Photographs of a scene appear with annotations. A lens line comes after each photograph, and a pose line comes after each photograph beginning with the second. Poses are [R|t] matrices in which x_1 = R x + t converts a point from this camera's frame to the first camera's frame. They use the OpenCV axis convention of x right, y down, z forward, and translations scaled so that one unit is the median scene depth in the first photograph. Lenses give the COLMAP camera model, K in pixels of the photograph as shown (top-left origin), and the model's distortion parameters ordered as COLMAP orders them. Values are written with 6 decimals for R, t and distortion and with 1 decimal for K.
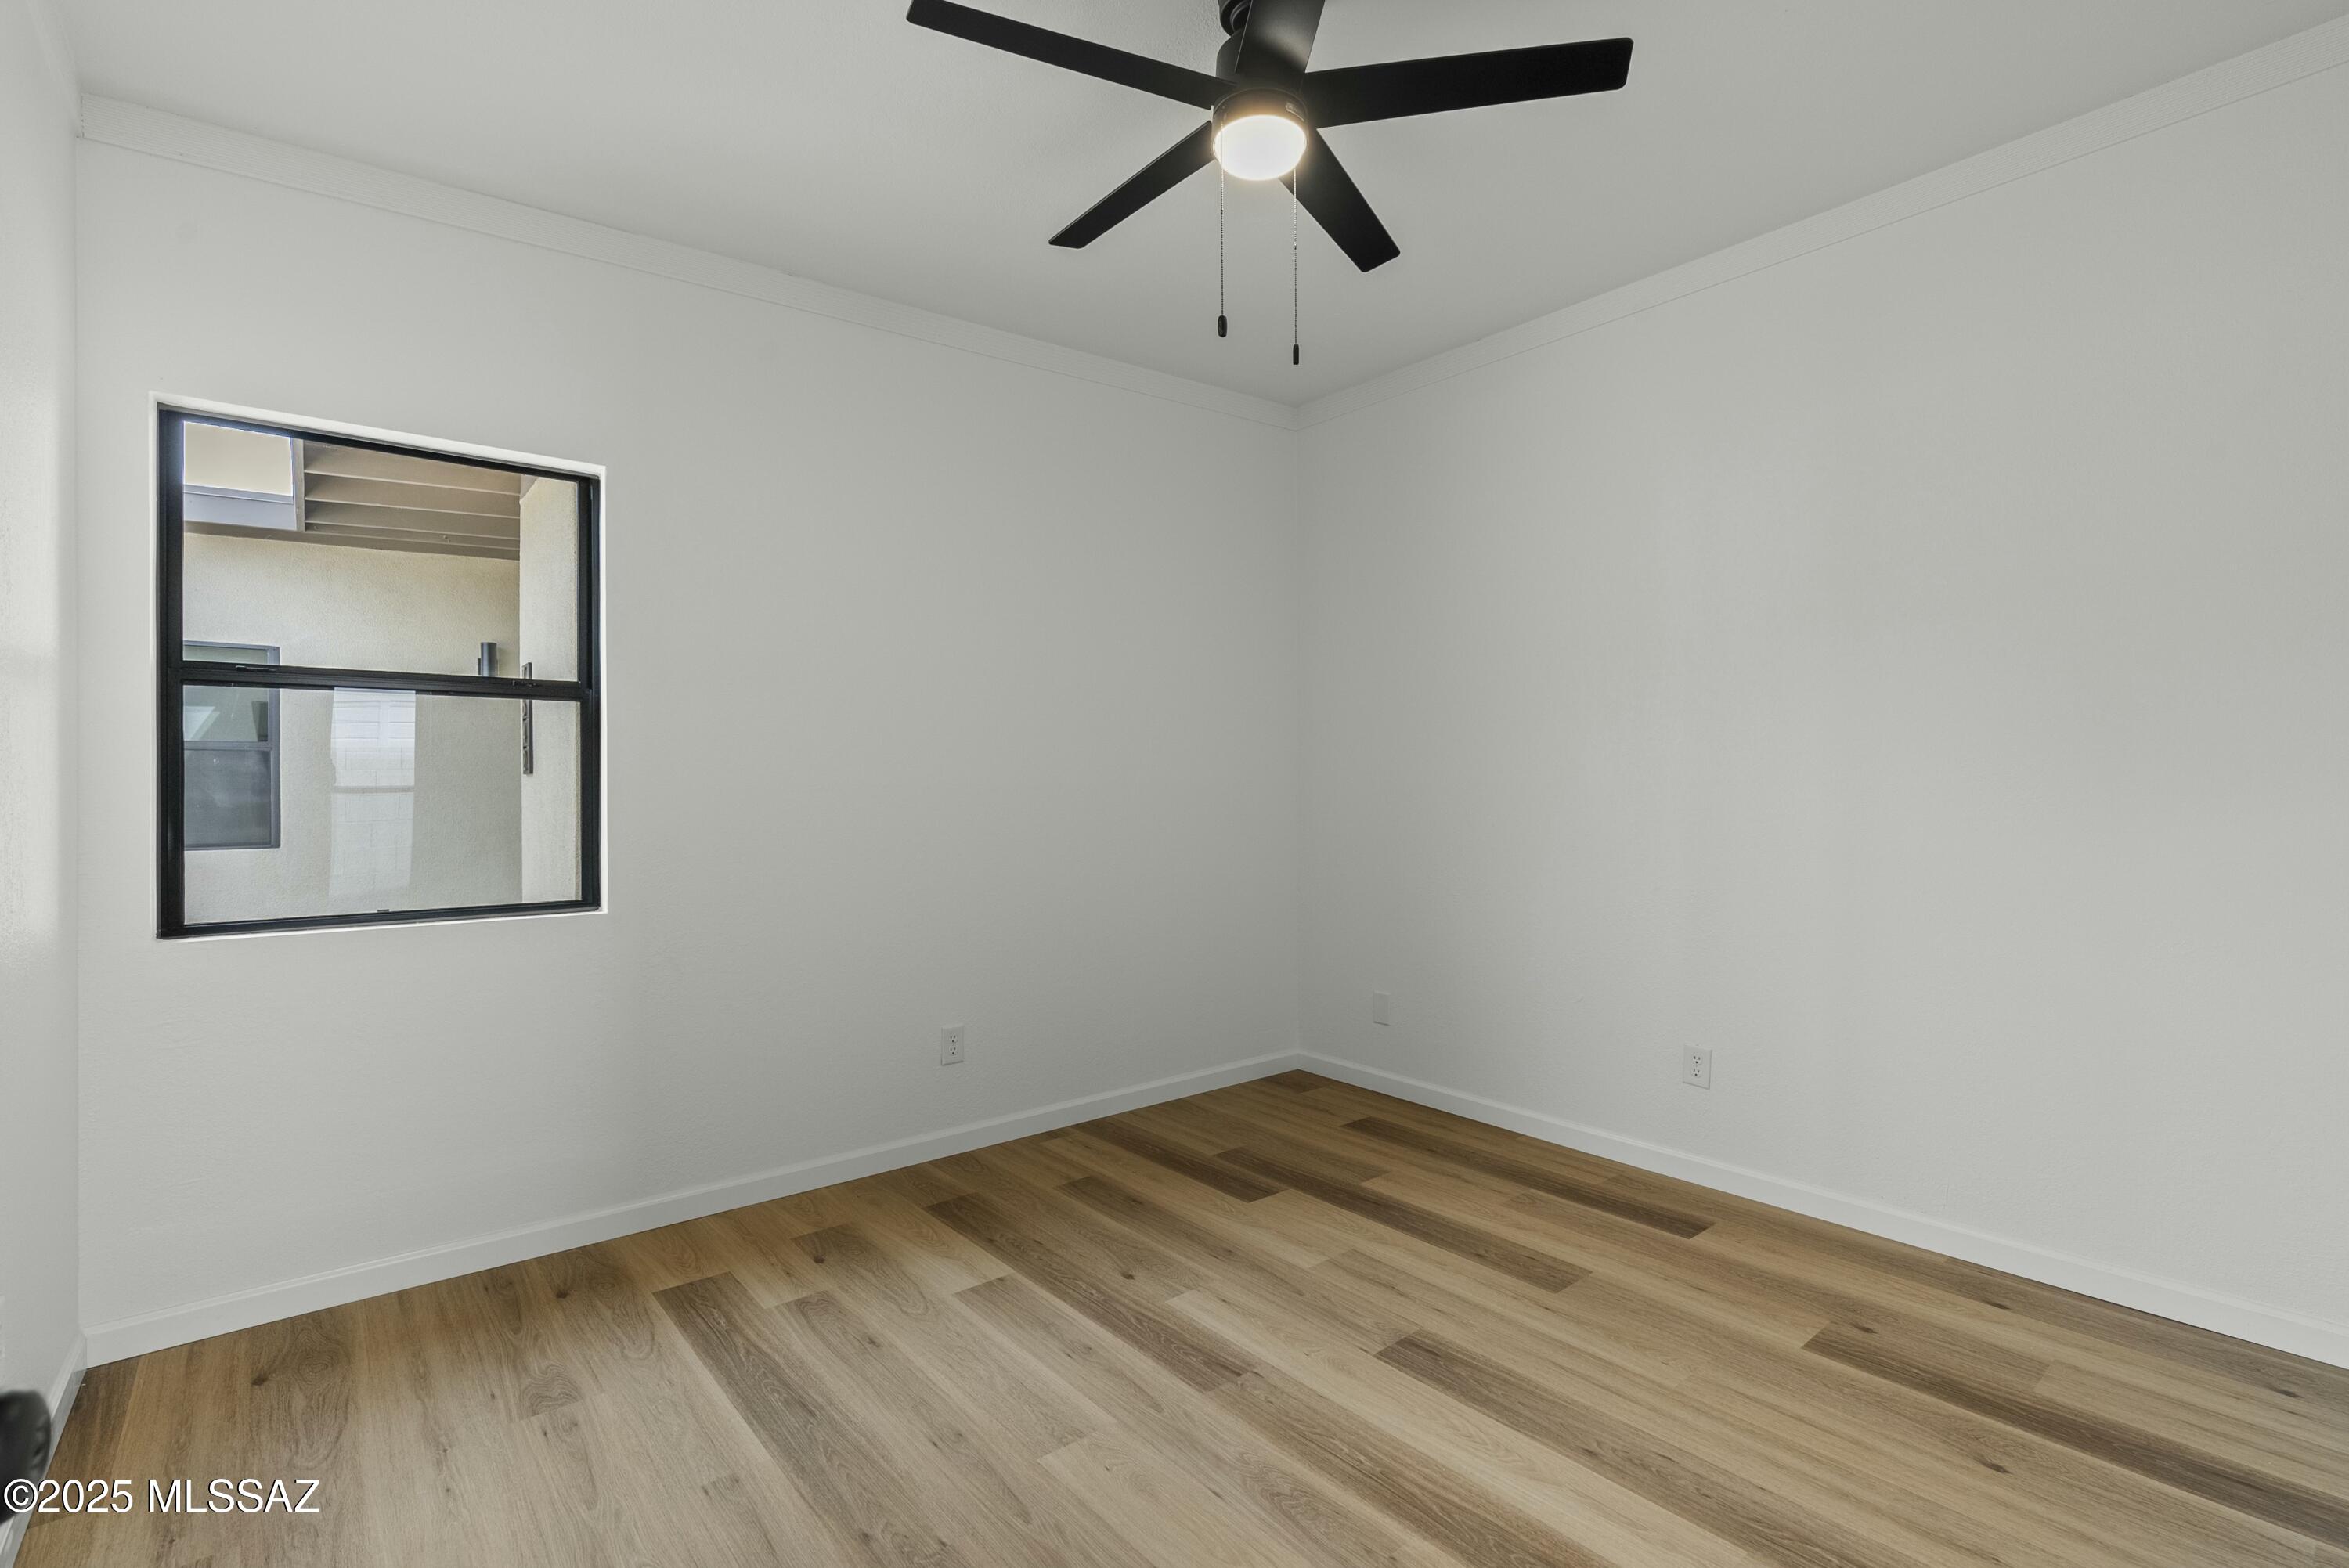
lens RADIAL K [[1075.0, 0, 1174.4], [0, 1075.0, 776.6], [0, 0, 1]] dist [0.018929, -0.000823]
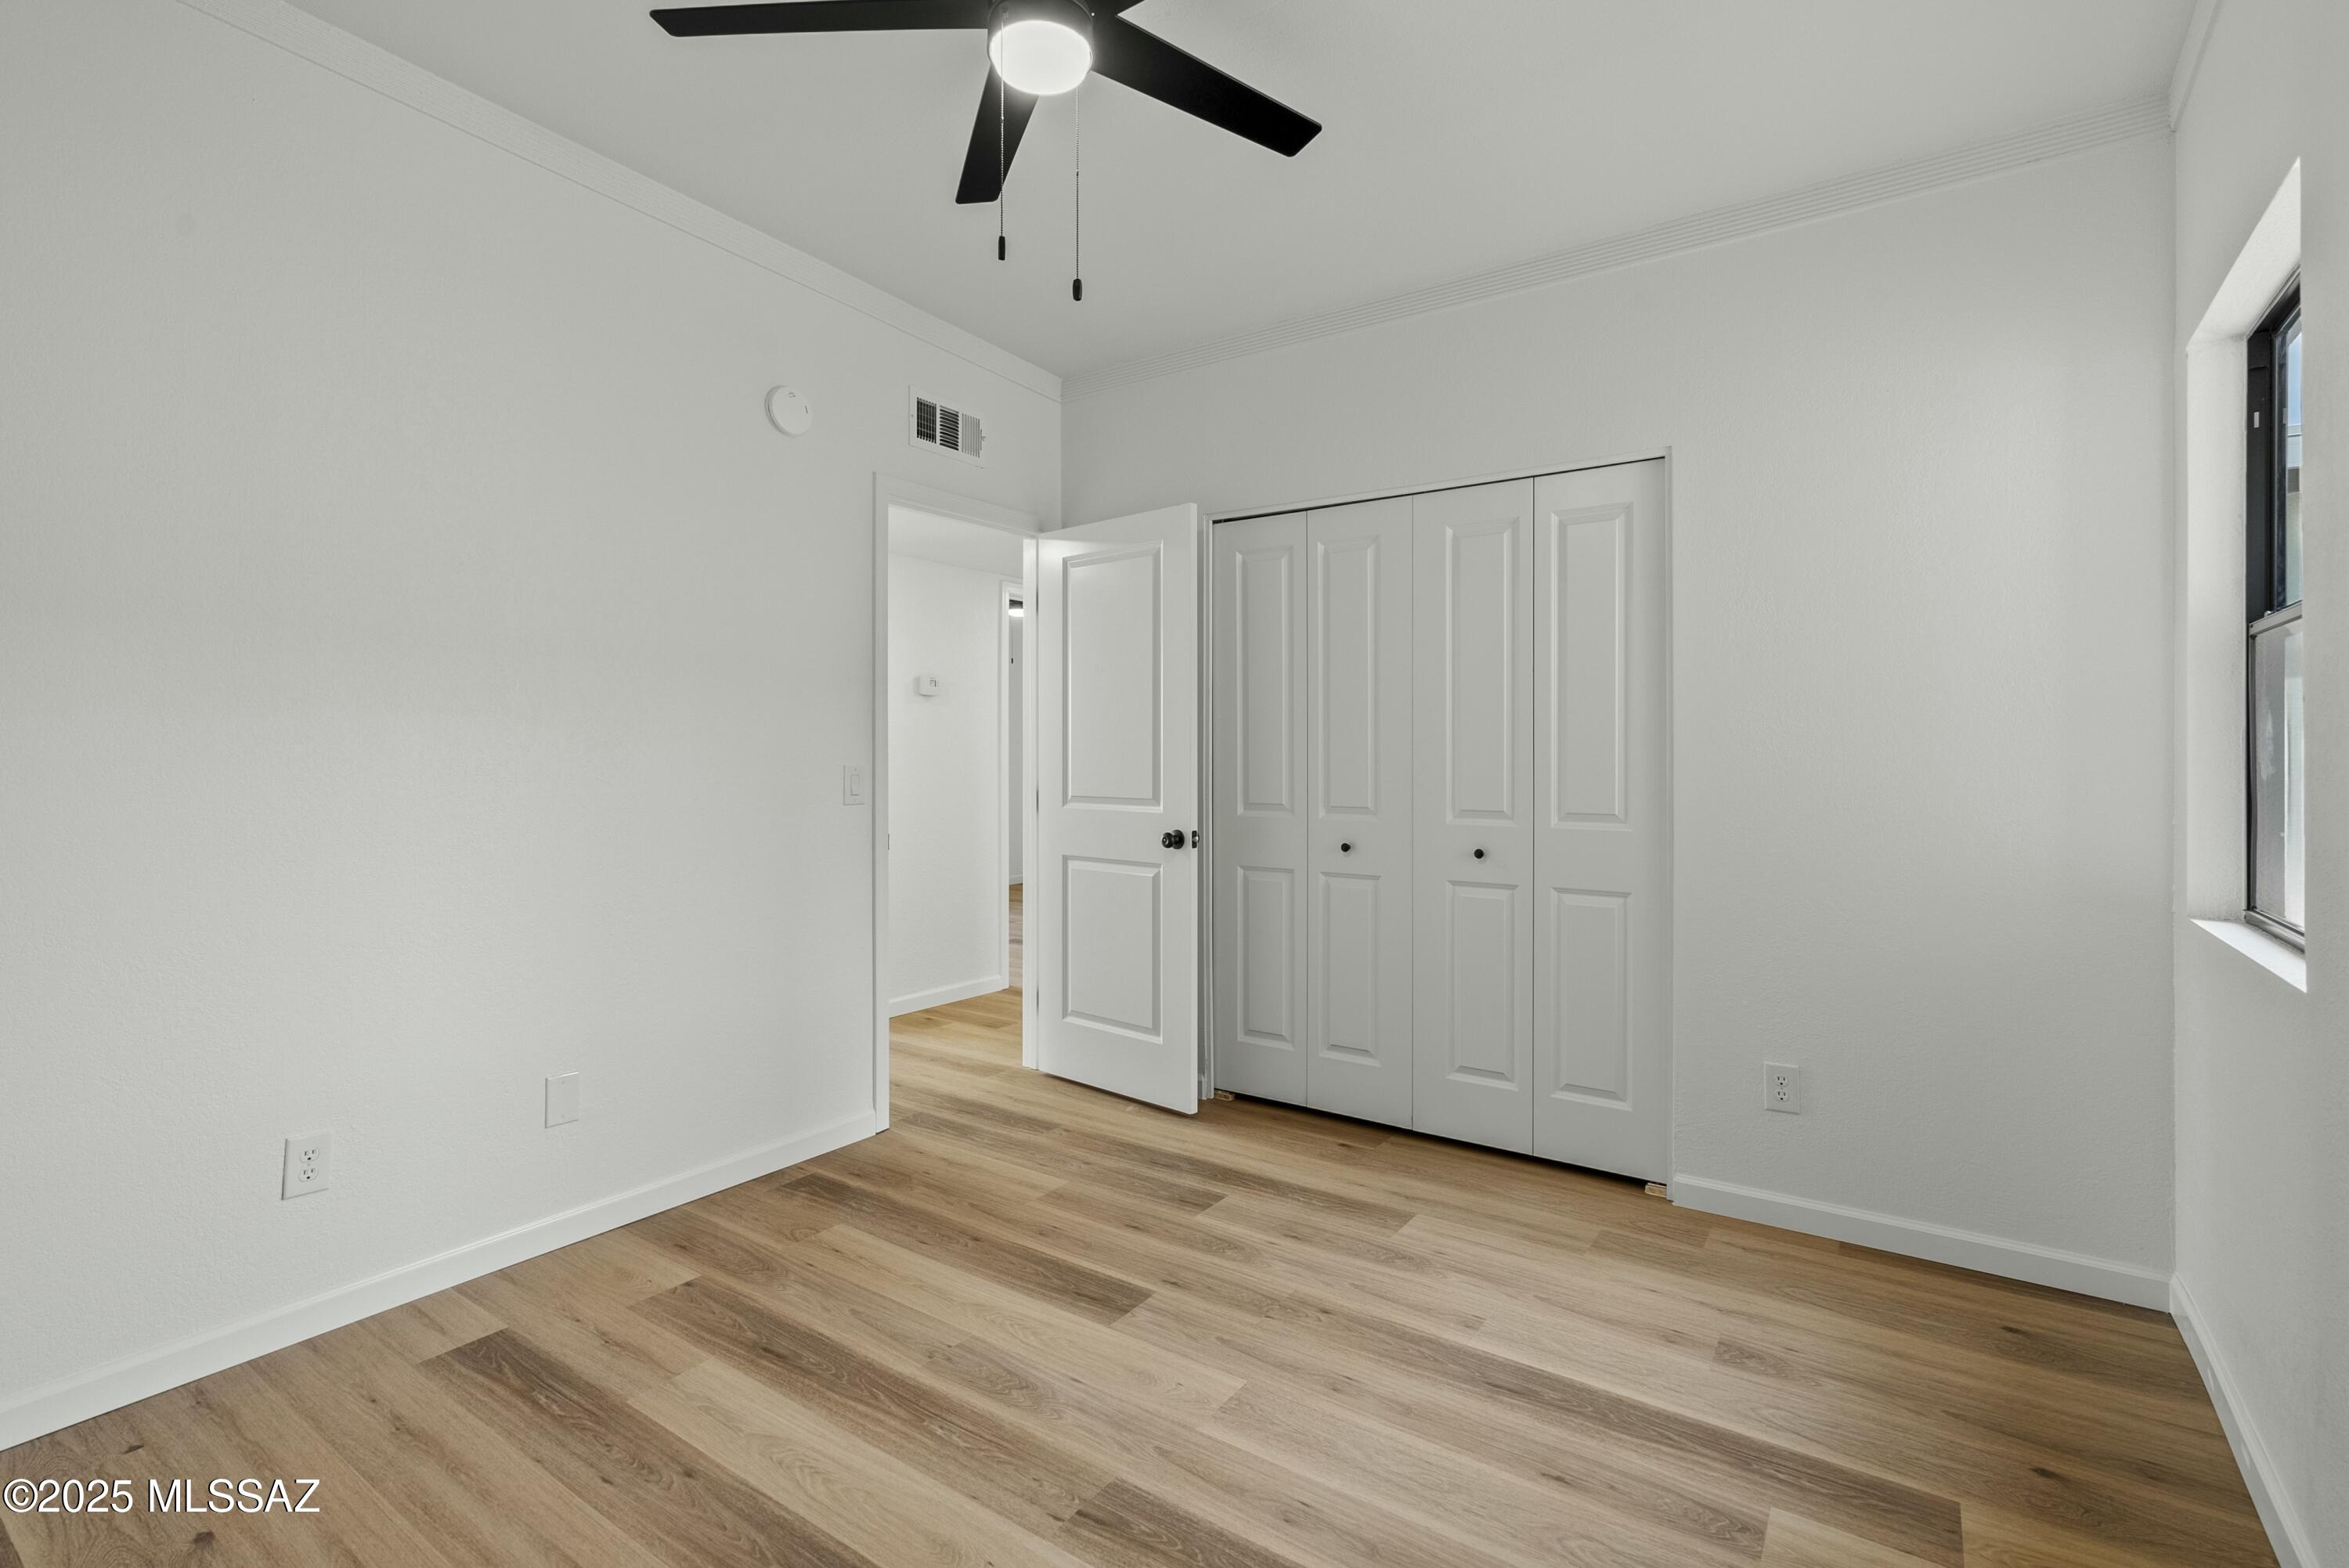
lens RADIAL K [[1075.0, 0, 1159.8], [0, 1075.0, 768.4], [0, 0, 1]] dist [0.018929, -0.000823]
pose [[-0.967478, 0.006802, -0.252864, 0.214676], [0.005665, 0.999970, 0.005223, 0.013761], [0.252892, 0.003621, -0.967488, 1.921337]]
